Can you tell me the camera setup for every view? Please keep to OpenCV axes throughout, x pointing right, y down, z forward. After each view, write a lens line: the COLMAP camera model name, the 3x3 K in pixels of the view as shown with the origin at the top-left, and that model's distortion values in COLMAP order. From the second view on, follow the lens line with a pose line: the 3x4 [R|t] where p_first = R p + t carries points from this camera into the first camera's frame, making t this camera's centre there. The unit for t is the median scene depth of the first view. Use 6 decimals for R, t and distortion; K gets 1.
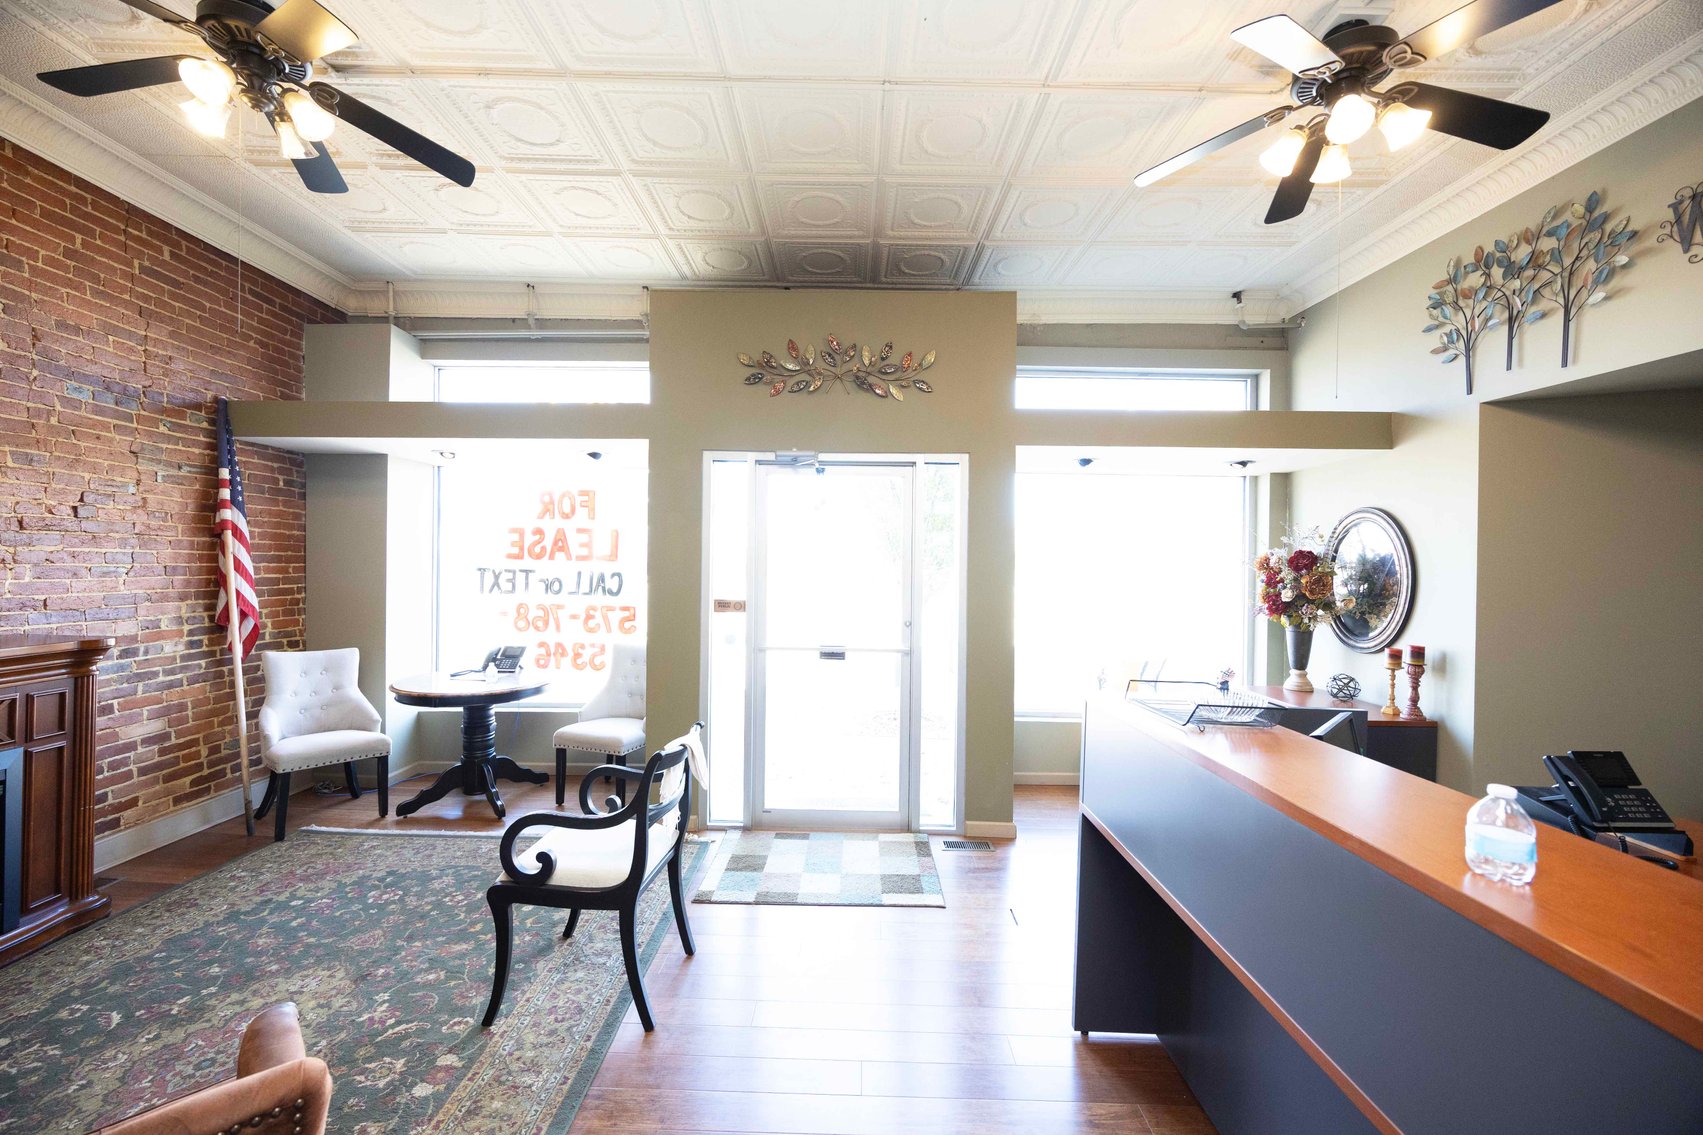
lens RADIAL K [[644.4, 0, 851.4], [0, 644.4, 571.2], [0, 0, 1]] dist [-0.002712, -0.000073]
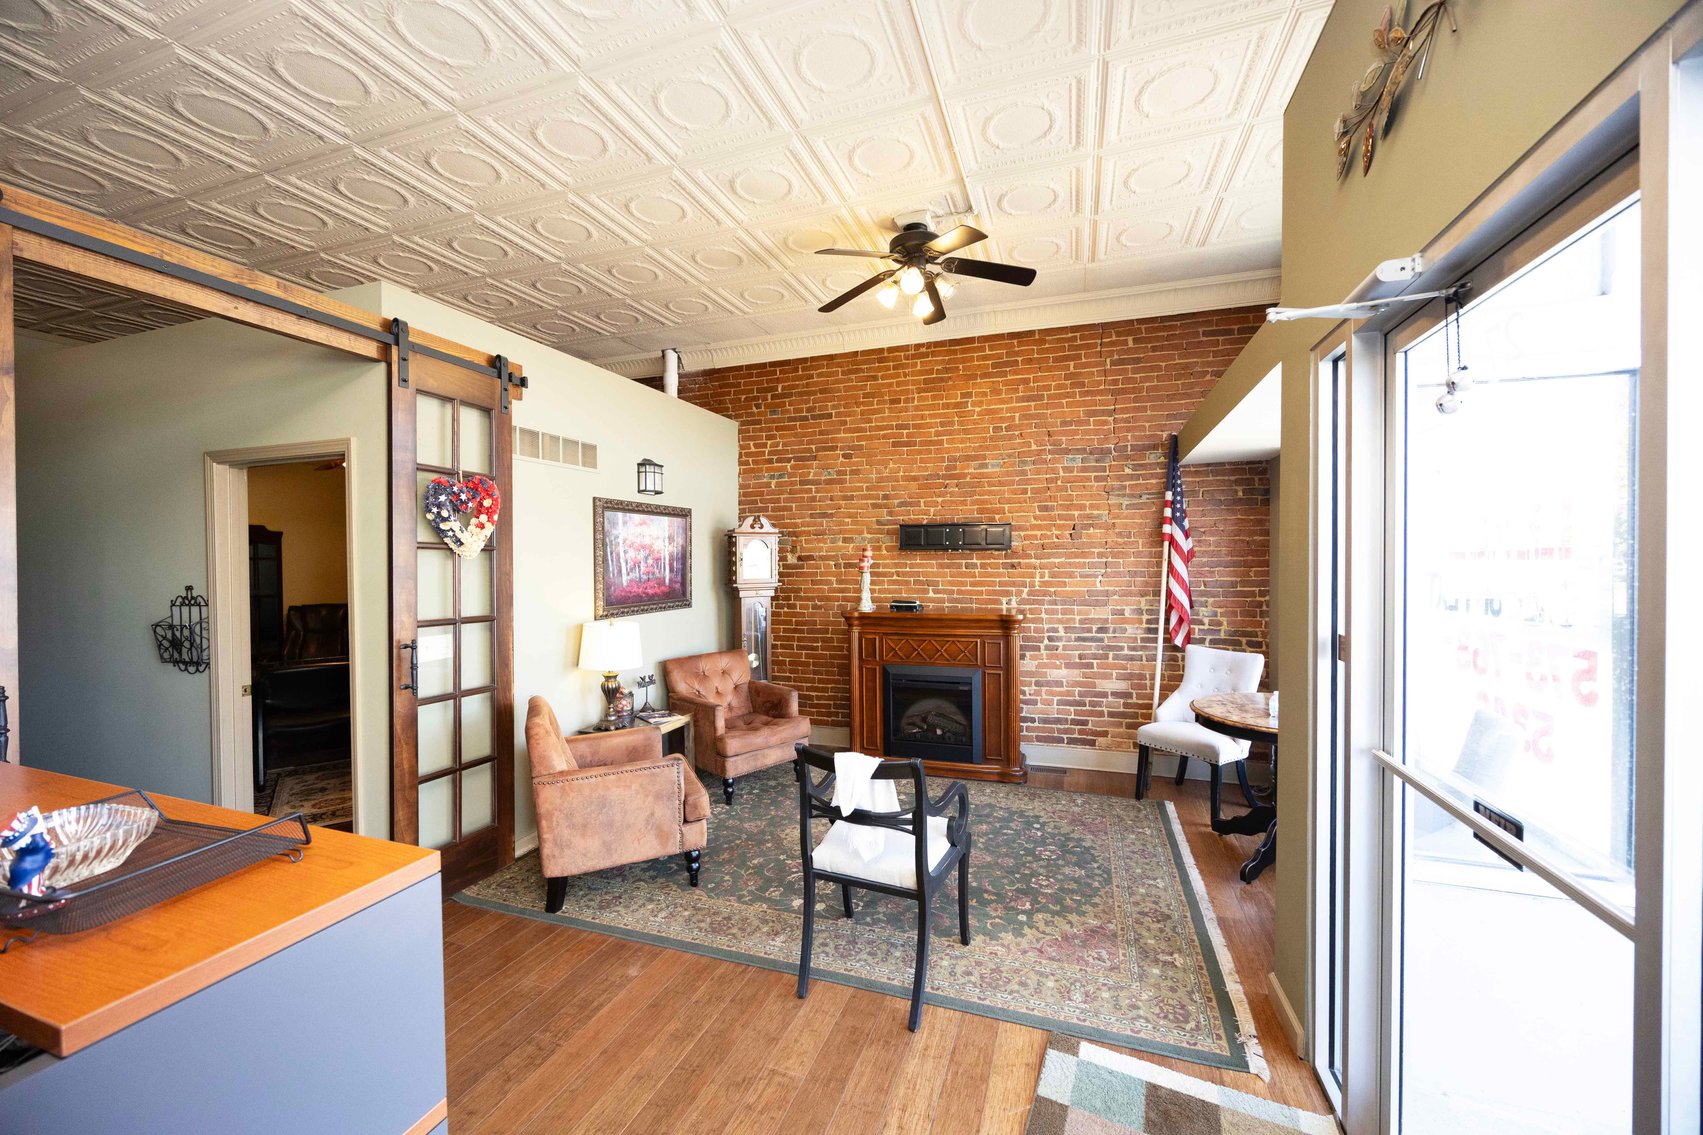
lens RADIAL K [[644.4, 0, 851.4], [0, 644.4, 571.2], [0, 0, 1]] dist [-0.002712, -0.000073]
pose [[-0.324667, -0.000421, -0.945828, 0.401769], [-0.004367, 0.999990, 0.001053, -0.005151], [0.945818, 0.004473, -0.324666, 0.839741]]
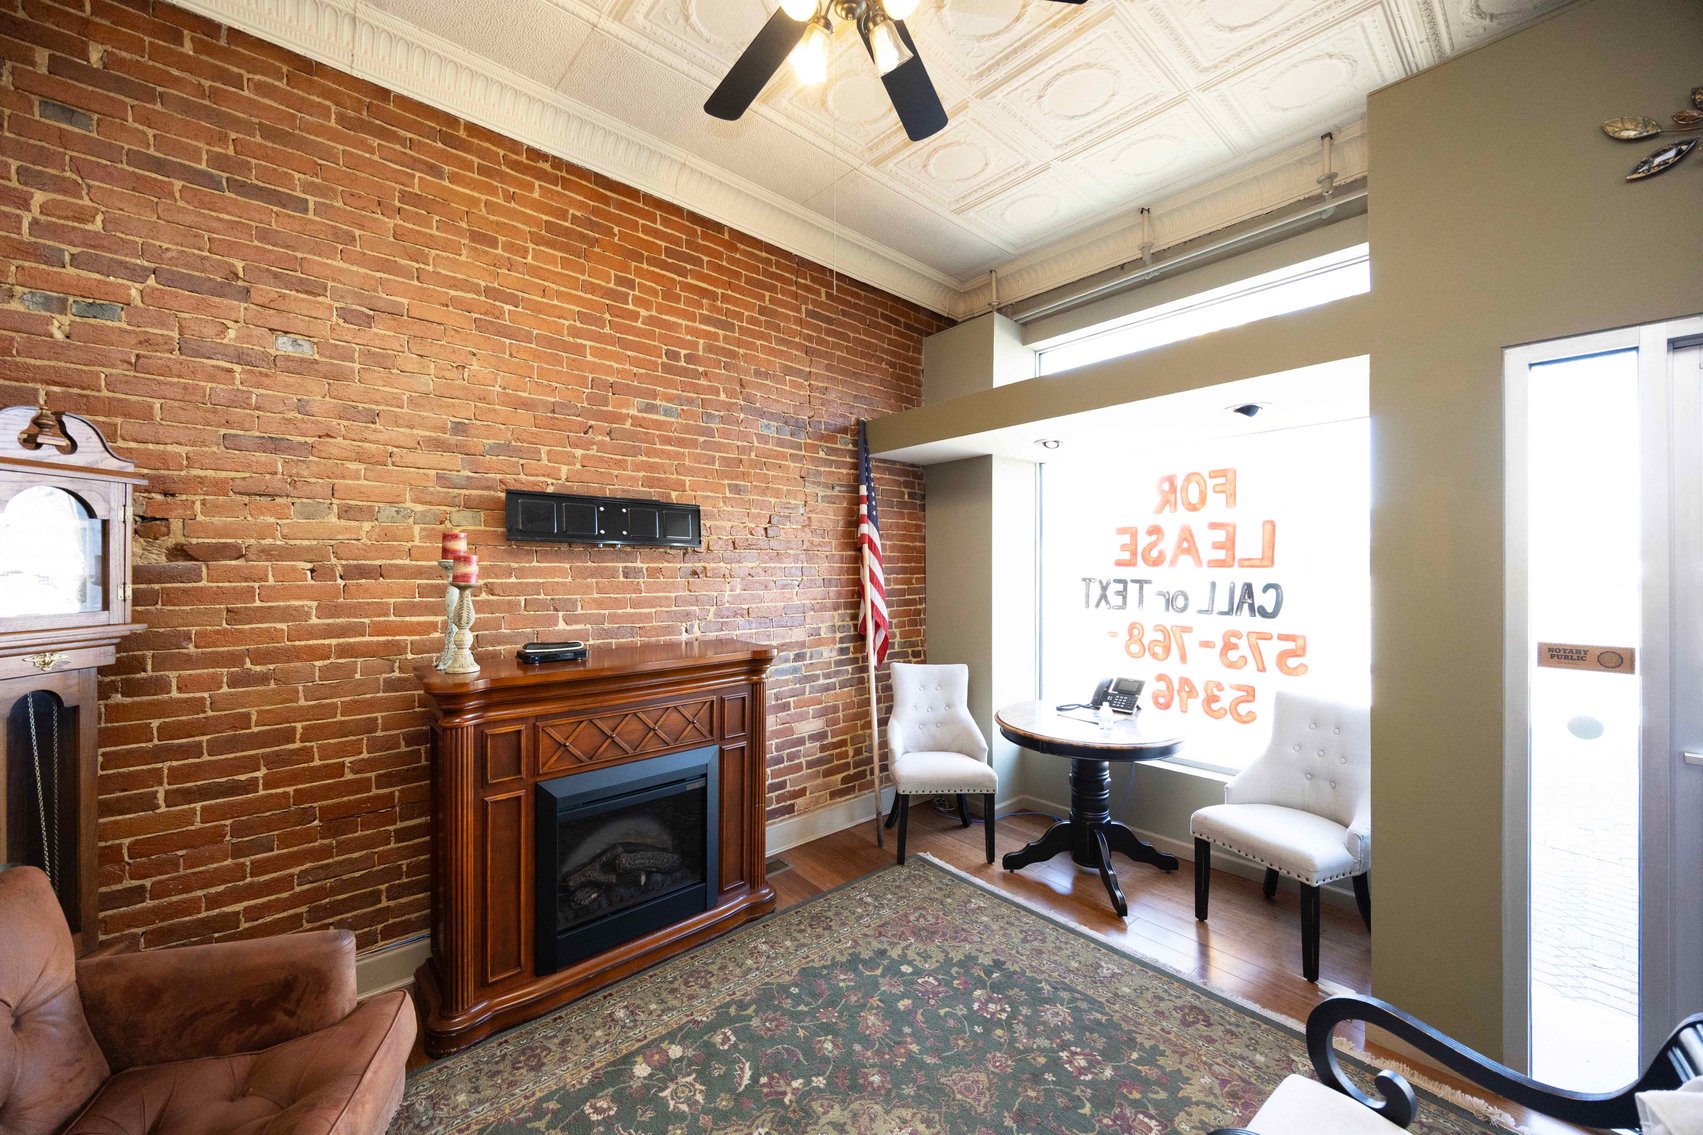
lens RADIAL K [[644.4, 0, 851.4], [0, 644.4, 571.2], [0, 0, 1]] dist [-0.002712, -0.000073]
pose [[0.664183, -0.010755, -0.747492, -0.203867], [0.004878, 0.999938, -0.010053, -0.008842], [0.747554, 0.003031, 0.664194, 0.289285]]
